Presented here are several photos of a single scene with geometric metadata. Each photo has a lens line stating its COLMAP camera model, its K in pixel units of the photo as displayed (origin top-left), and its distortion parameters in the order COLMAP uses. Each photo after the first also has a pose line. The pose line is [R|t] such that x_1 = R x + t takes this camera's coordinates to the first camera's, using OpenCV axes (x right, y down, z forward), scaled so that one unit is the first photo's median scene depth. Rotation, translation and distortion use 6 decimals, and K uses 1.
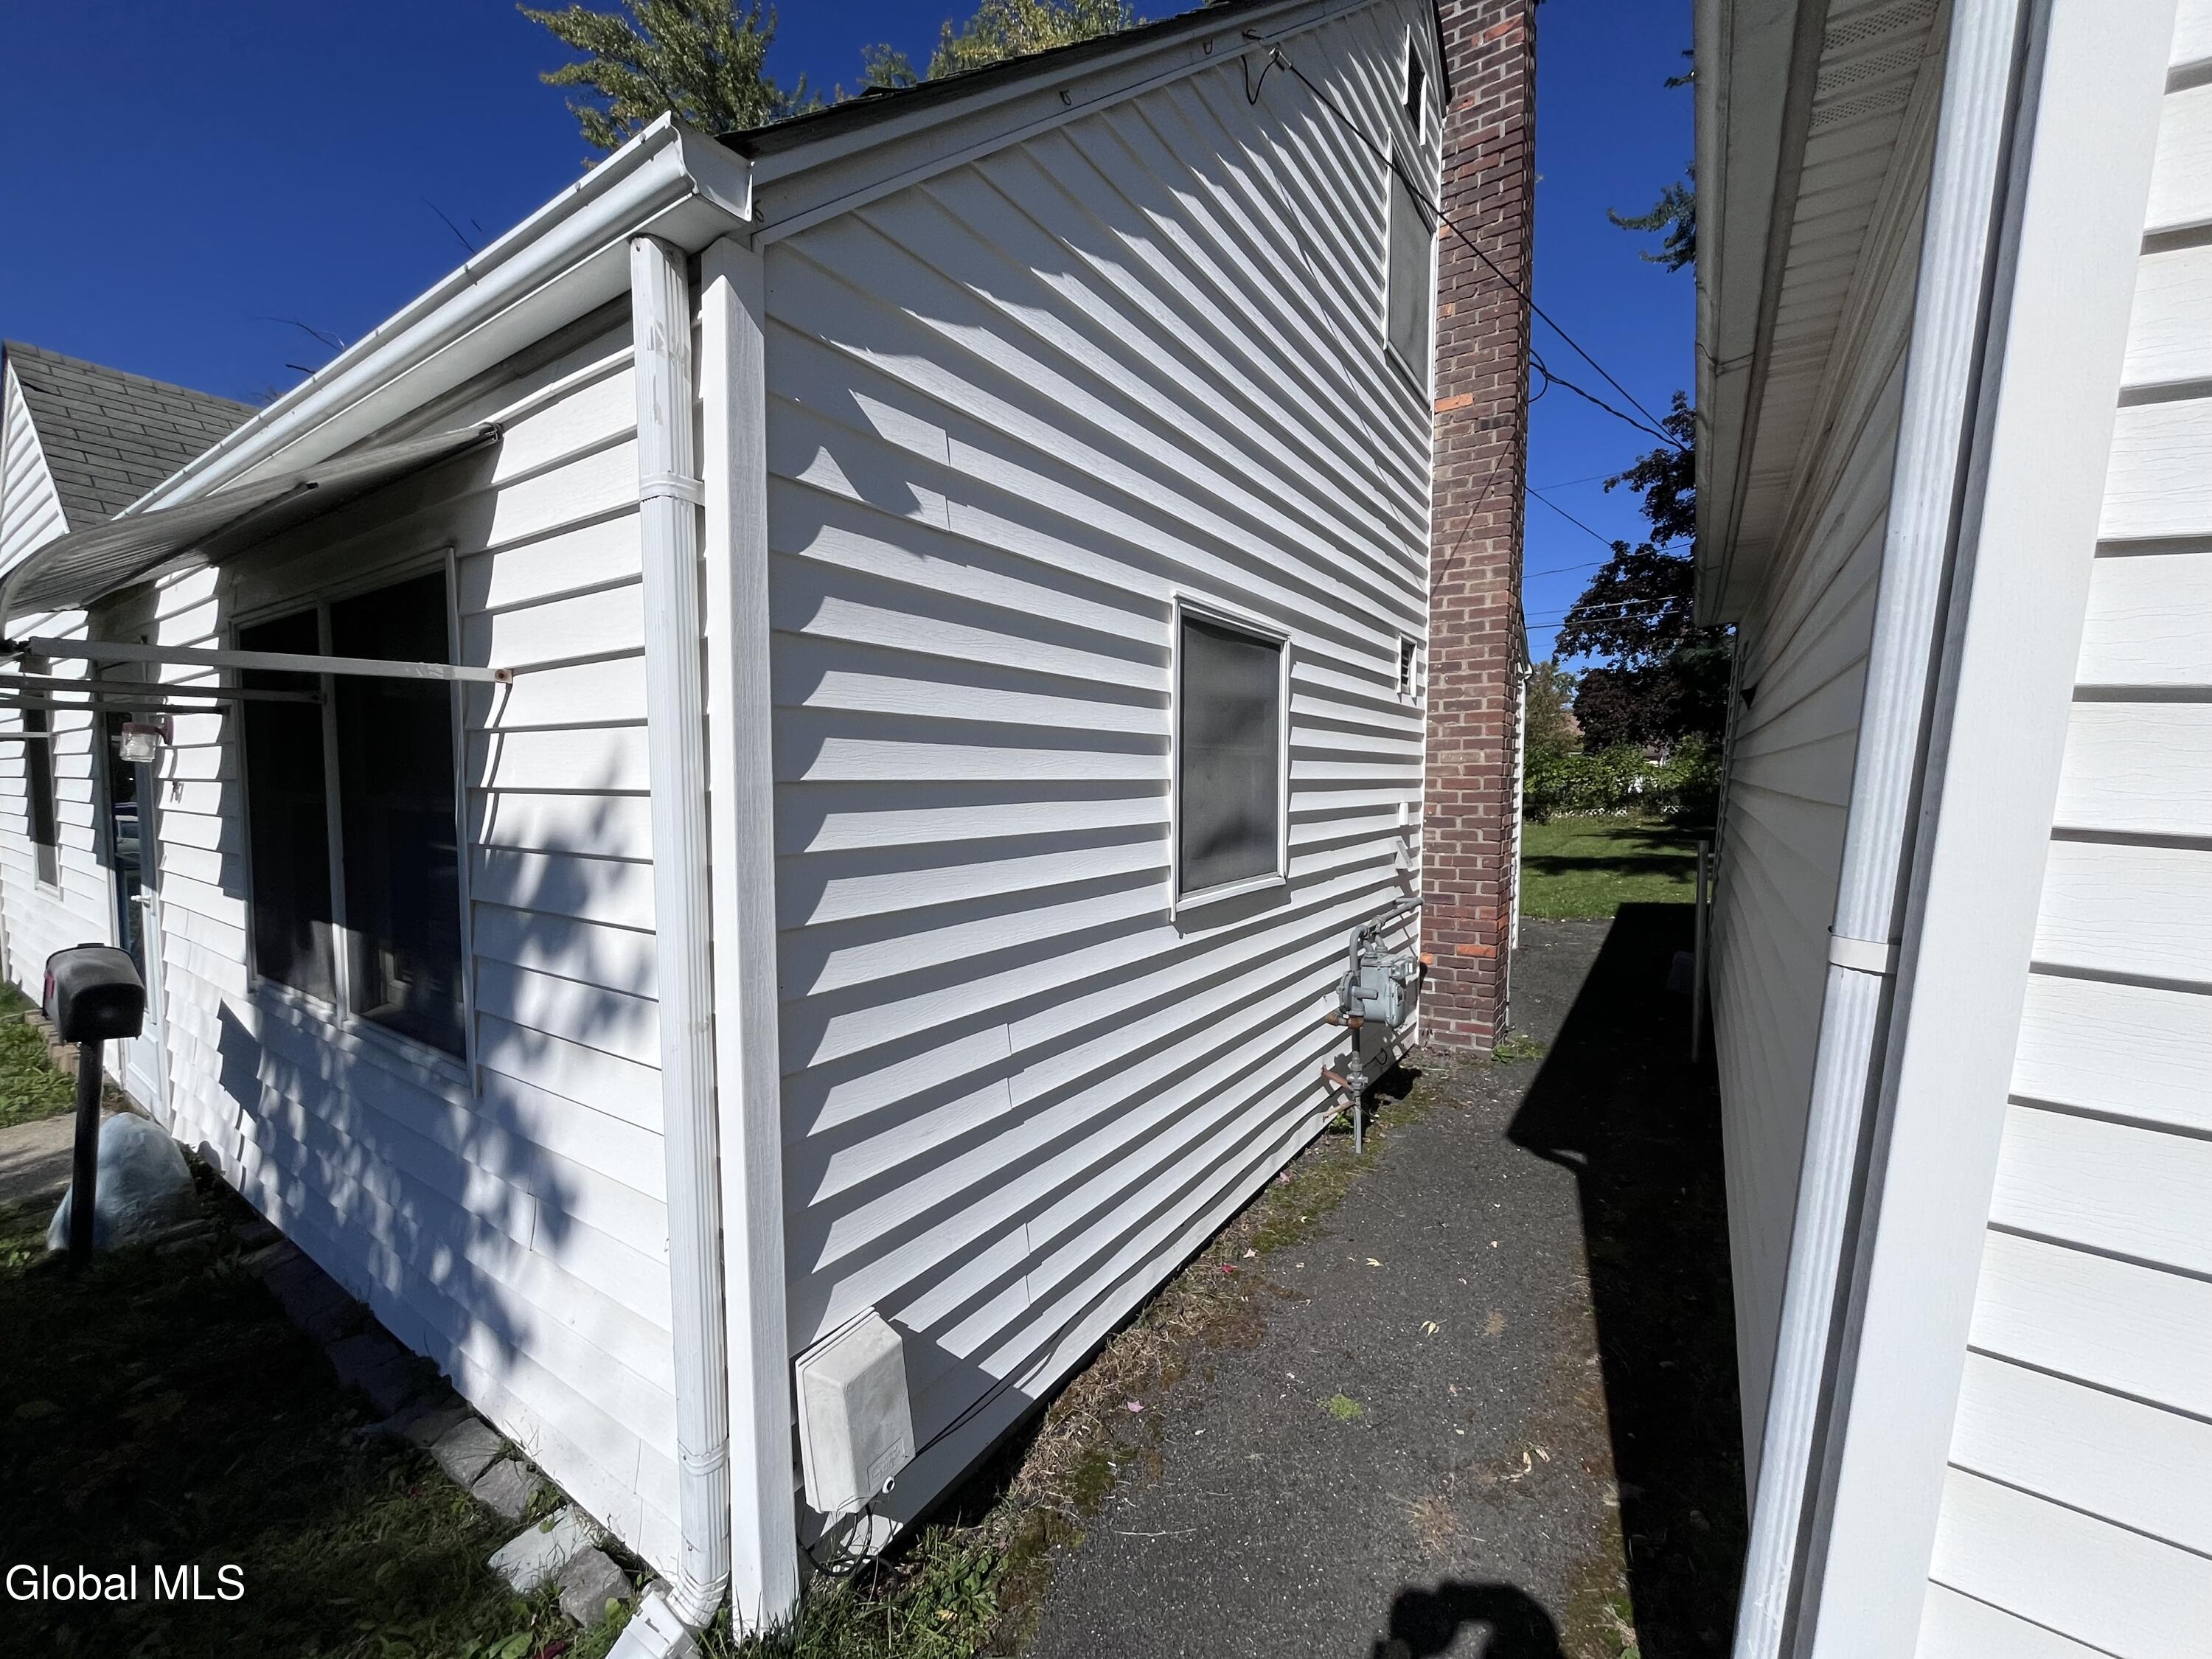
lens RADIAL K [[892.4, 0, 1109.9], [0, 892.4, 831.1], [0, 0, 1]] dist [-0.001982, -0.000361]
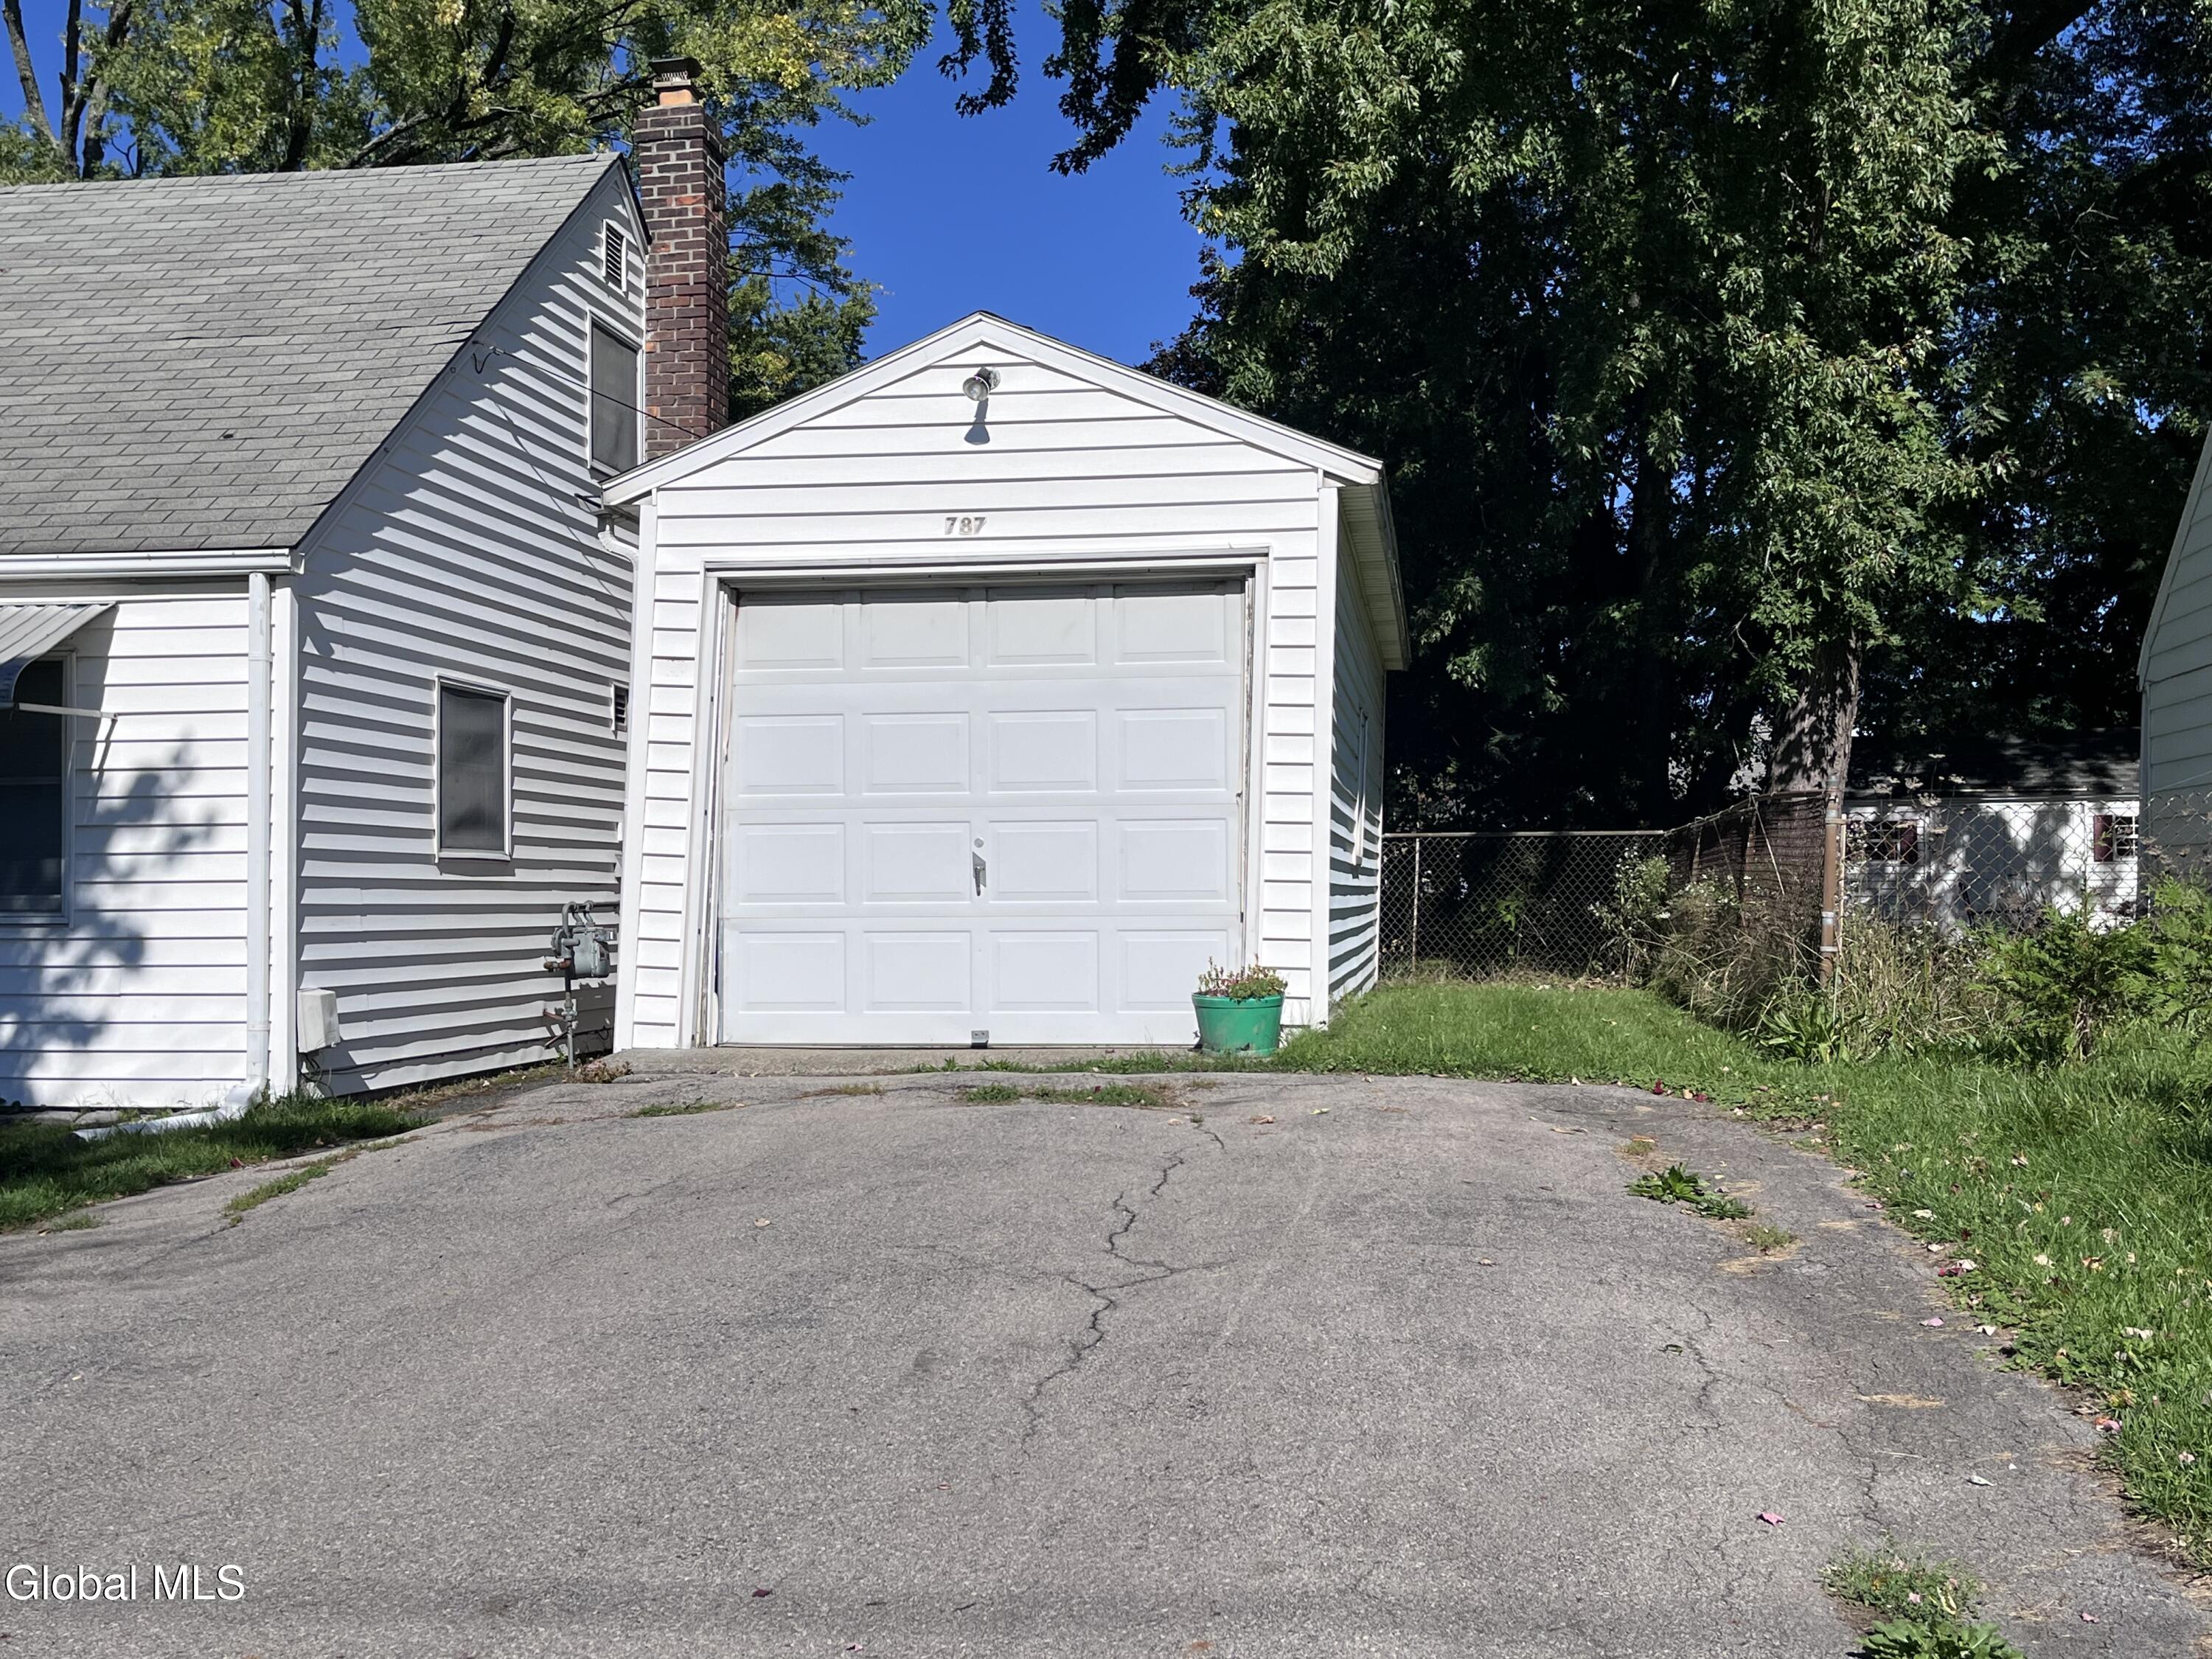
lens RADIAL K [[2236.2, 0, 1113.7], [0, 2236.2, 826.7], [0, 0, 1]] dist [0.026163, 0.000000]
pose [[0.914284, 0.003109, 0.405061, -0.388471], [0.038331, 0.994819, -0.094155, 0.391168], [-0.403255, 0.101611, 0.909429, -2.758757]]
